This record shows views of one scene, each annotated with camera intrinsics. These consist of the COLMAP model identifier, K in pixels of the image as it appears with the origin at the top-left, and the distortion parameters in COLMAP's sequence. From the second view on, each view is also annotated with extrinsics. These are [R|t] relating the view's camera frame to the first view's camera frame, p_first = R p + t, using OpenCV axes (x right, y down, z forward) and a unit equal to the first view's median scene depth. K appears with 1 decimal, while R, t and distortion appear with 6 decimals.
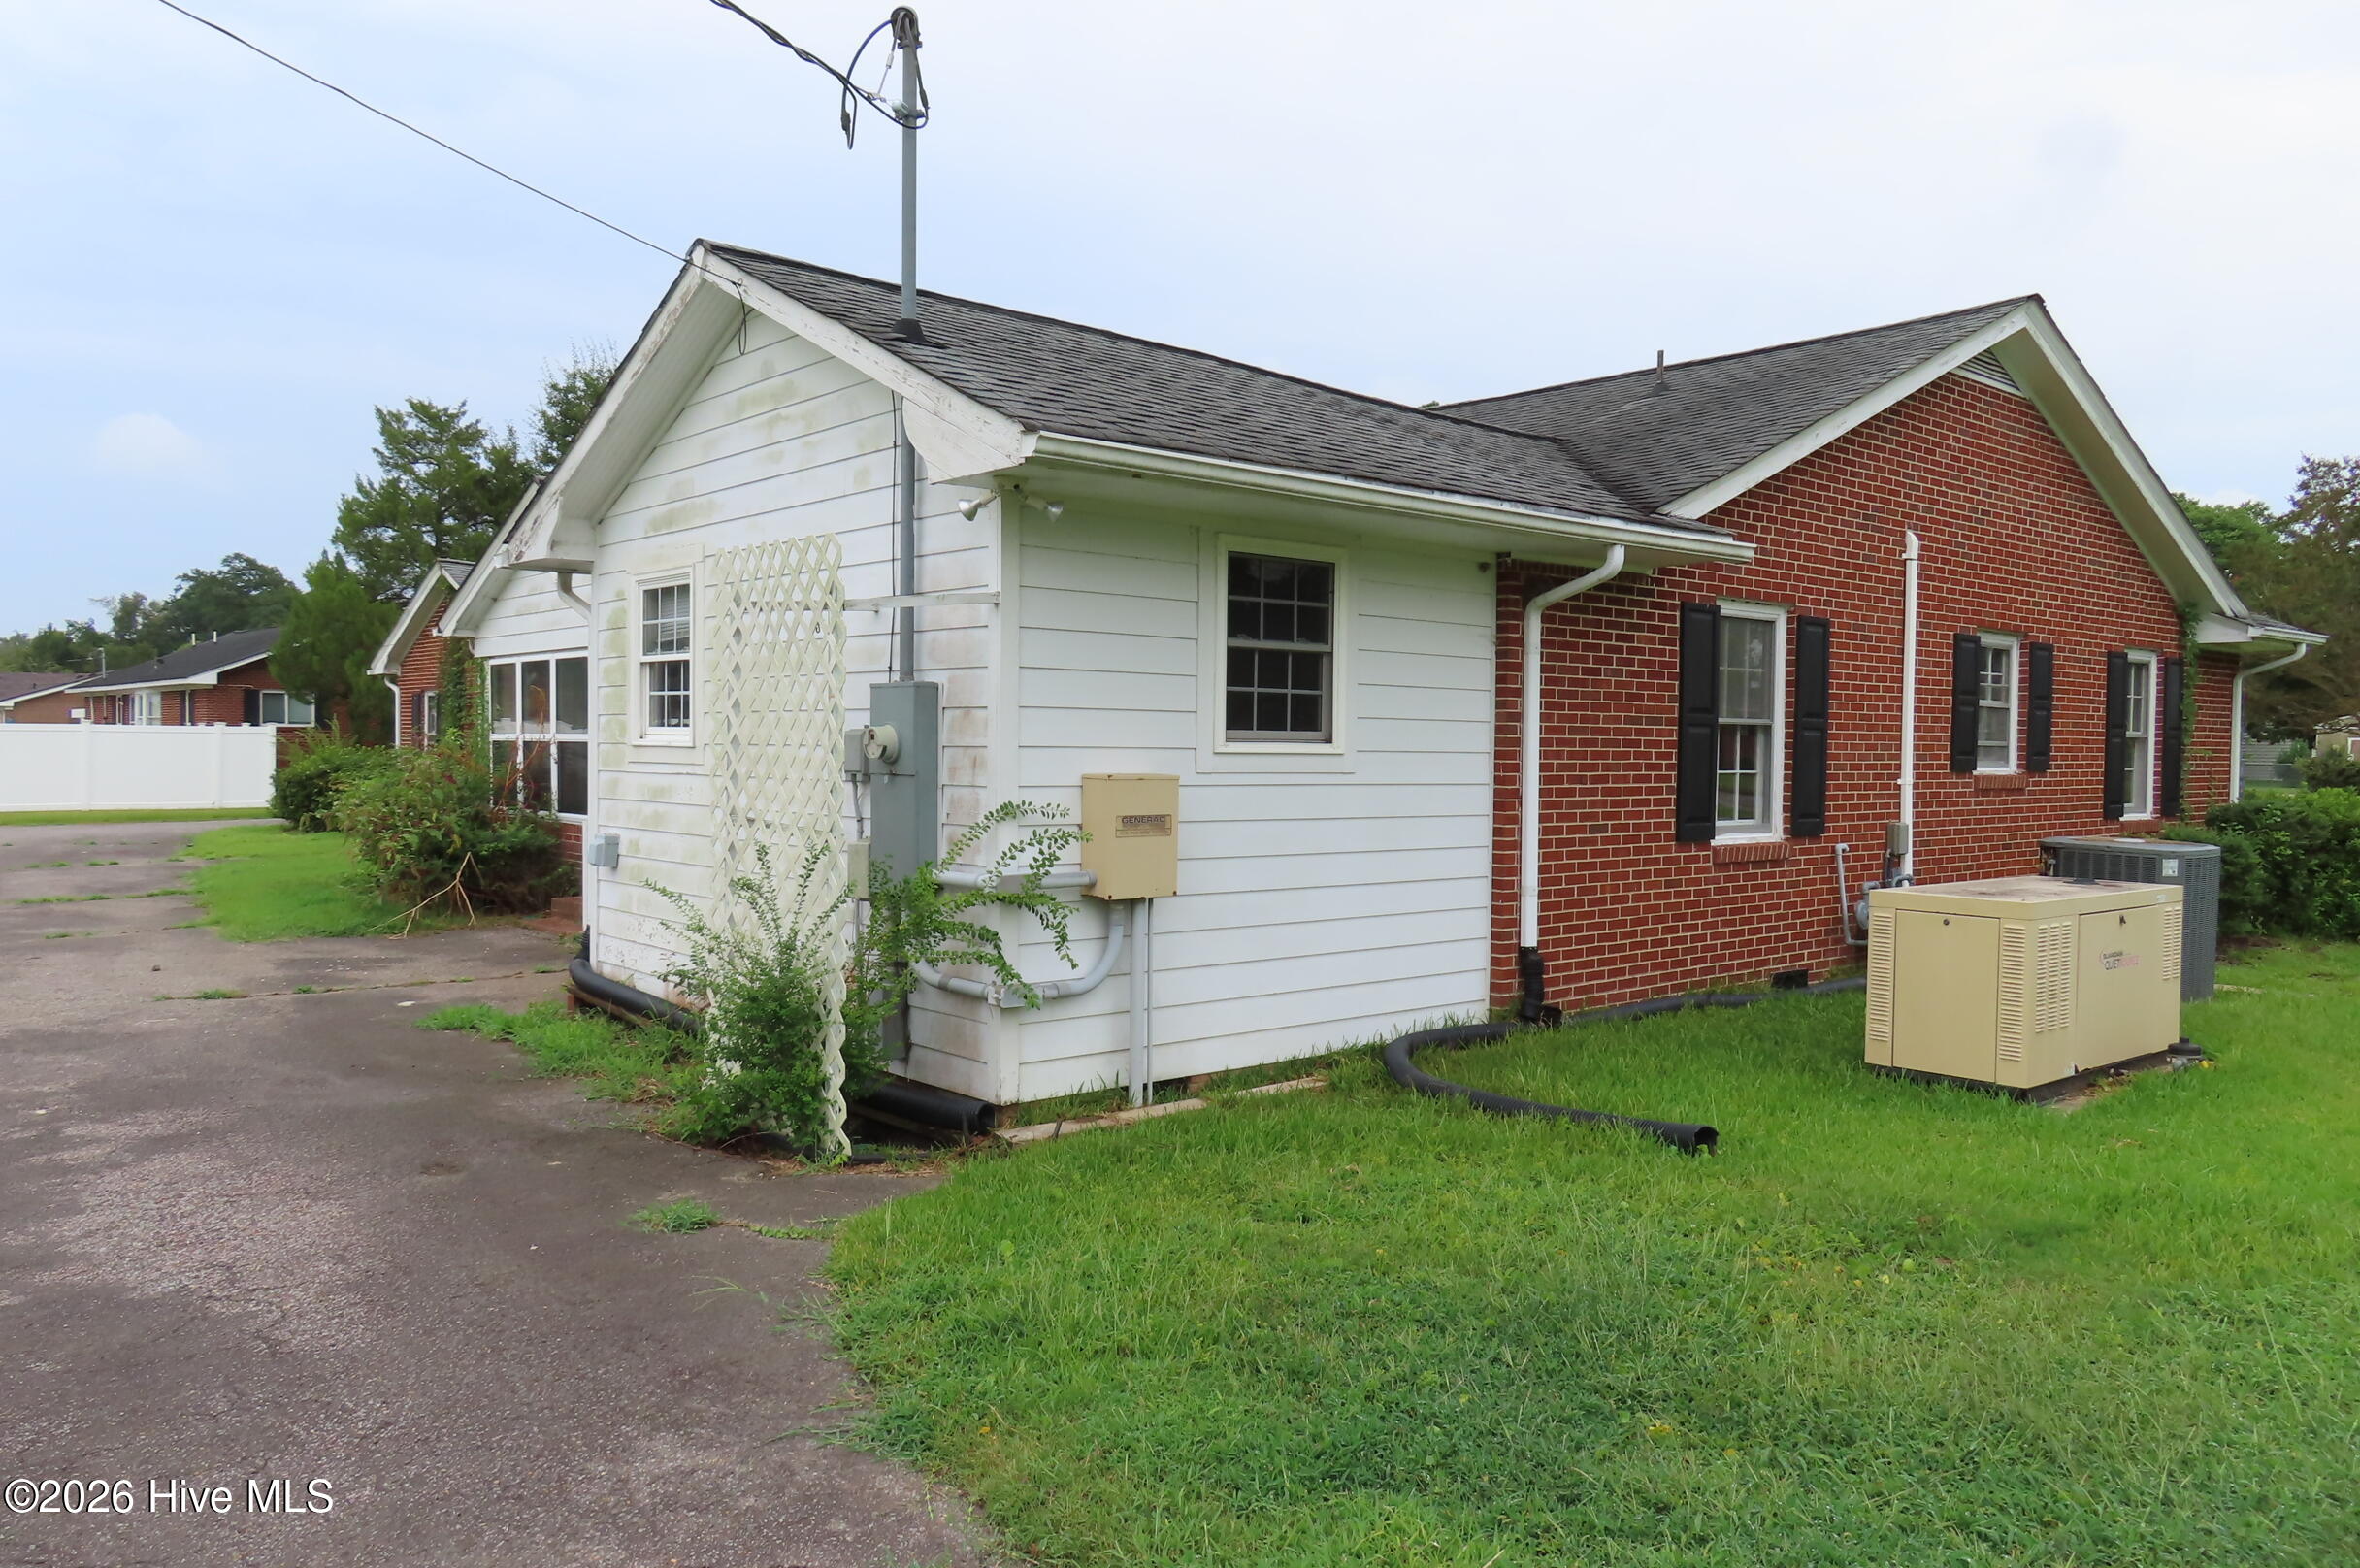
lens RADIAL K [[1684.7, 0, 1178.2], [0, 1684.7, 785.6], [0, 0, 1]] dist [-0.015709, 0.000219]
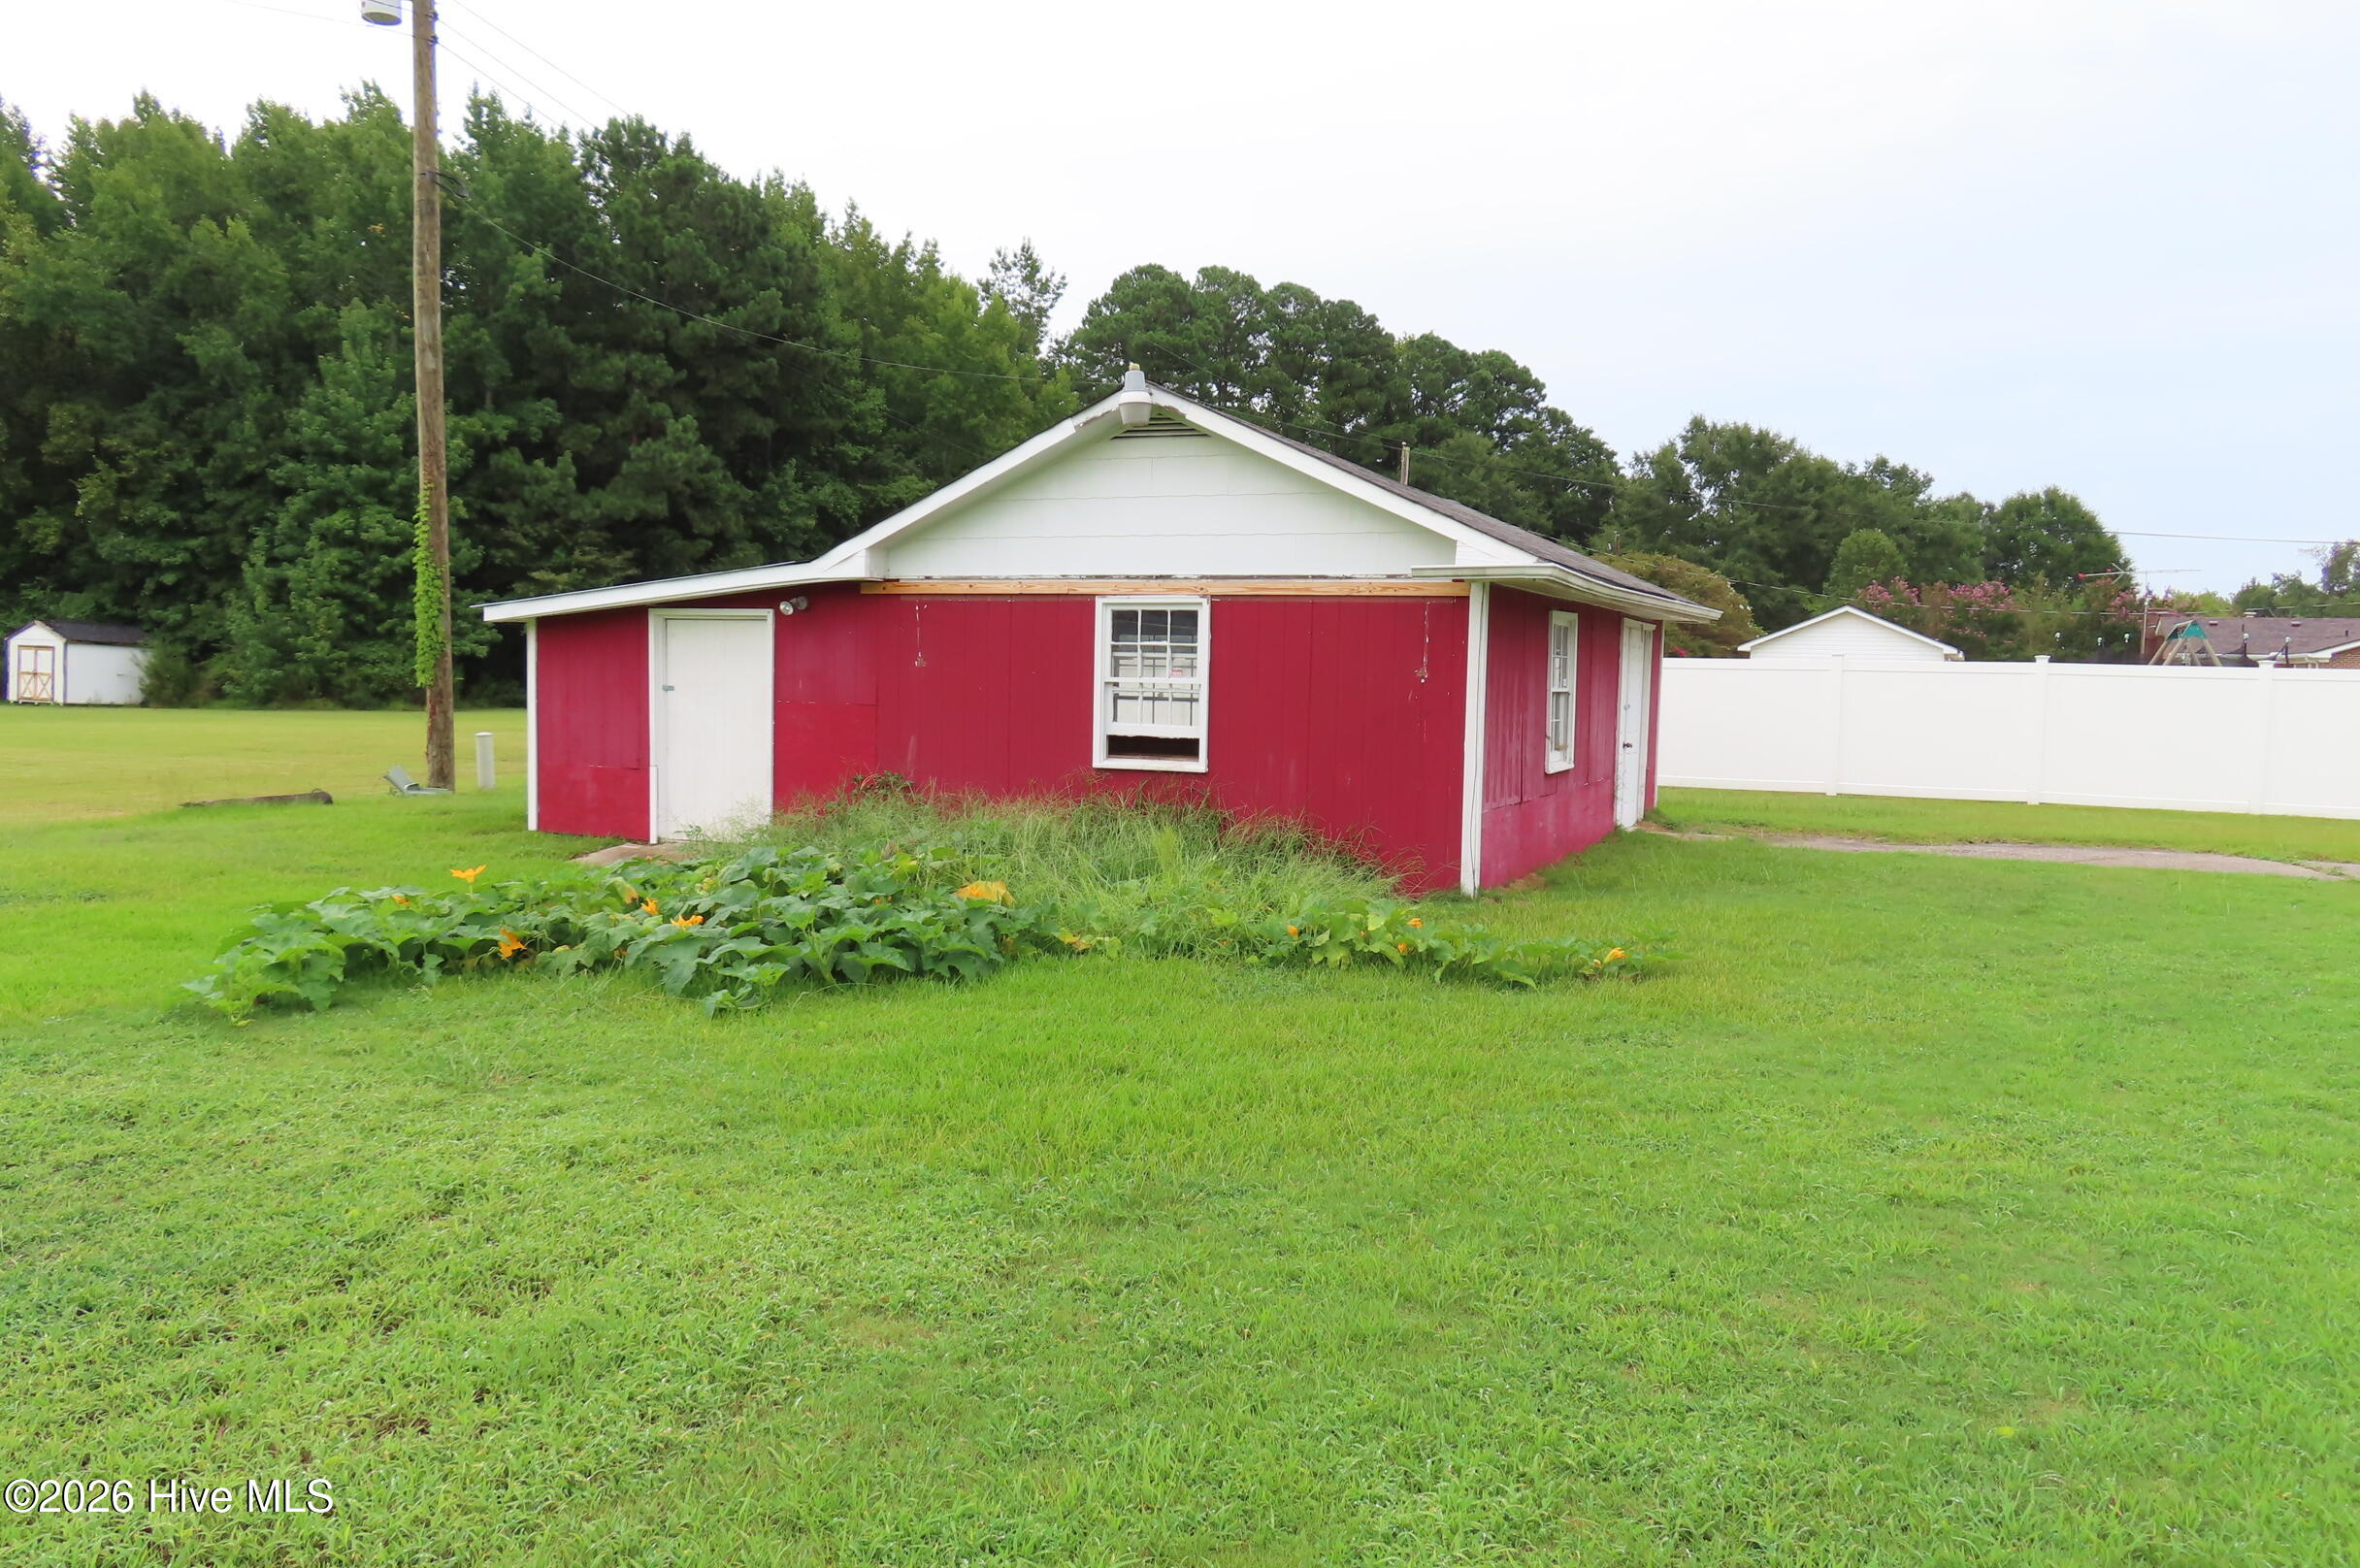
lens RADIAL K [[1684.7, 0, 1179.7], [0, 1684.7, 769.8], [0, 0, 1]] dist [-0.015709, 0.000219]
pose [[0.412569, 0.056151, -0.909194, -1.309549], [-0.042598, 0.998196, 0.042318, -0.028670], [0.909930, 0.021270, 0.414216, 1.113123]]
